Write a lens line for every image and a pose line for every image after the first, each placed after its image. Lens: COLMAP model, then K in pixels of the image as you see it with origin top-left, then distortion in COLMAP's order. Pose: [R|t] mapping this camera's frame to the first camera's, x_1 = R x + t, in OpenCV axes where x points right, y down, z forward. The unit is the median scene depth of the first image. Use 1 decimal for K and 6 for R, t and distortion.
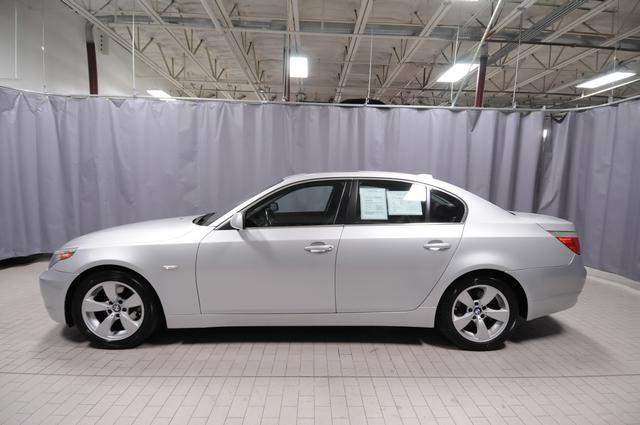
lens RADIAL K [[332.2, 0, 320.0], [0, 332.2, 212.5], [0, 0, 1]] dist [0.049692, -0.047410]
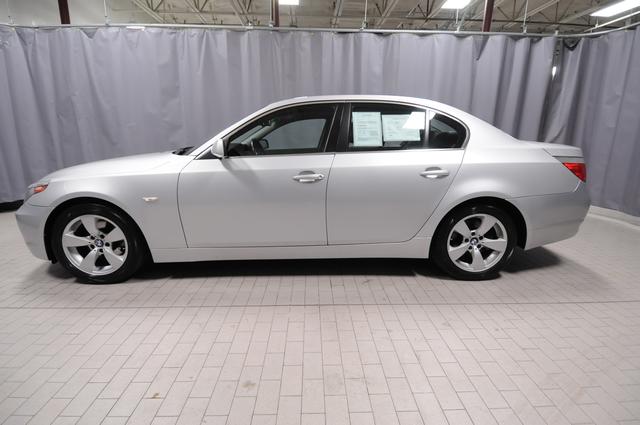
lens RADIAL K [[332.2, 0, 320.0], [0, 332.2, 212.5], [0, 0, 1]] dist [0.049692, -0.047410]
pose [[0.999881, -0.015316, 0.001667, 0.024004], [0.014933, 0.990091, 0.139631, 0.068138], [-0.003789, -0.139590, 0.990202, 0.054987]]
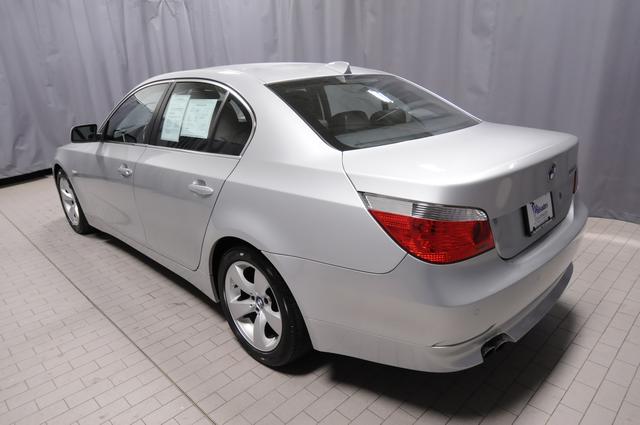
lens RADIAL K [[434.5, 0, 320.0], [0, 434.5, 212.5], [0, 0, 1]] dist [0.001287, 0.000209]
pose [[0.684407, 0.188023, -0.704439, 1.029418], [-0.015716, 0.969756, 0.243570, -0.059631], [0.728931, -0.155630, 0.666662, 0.551420]]
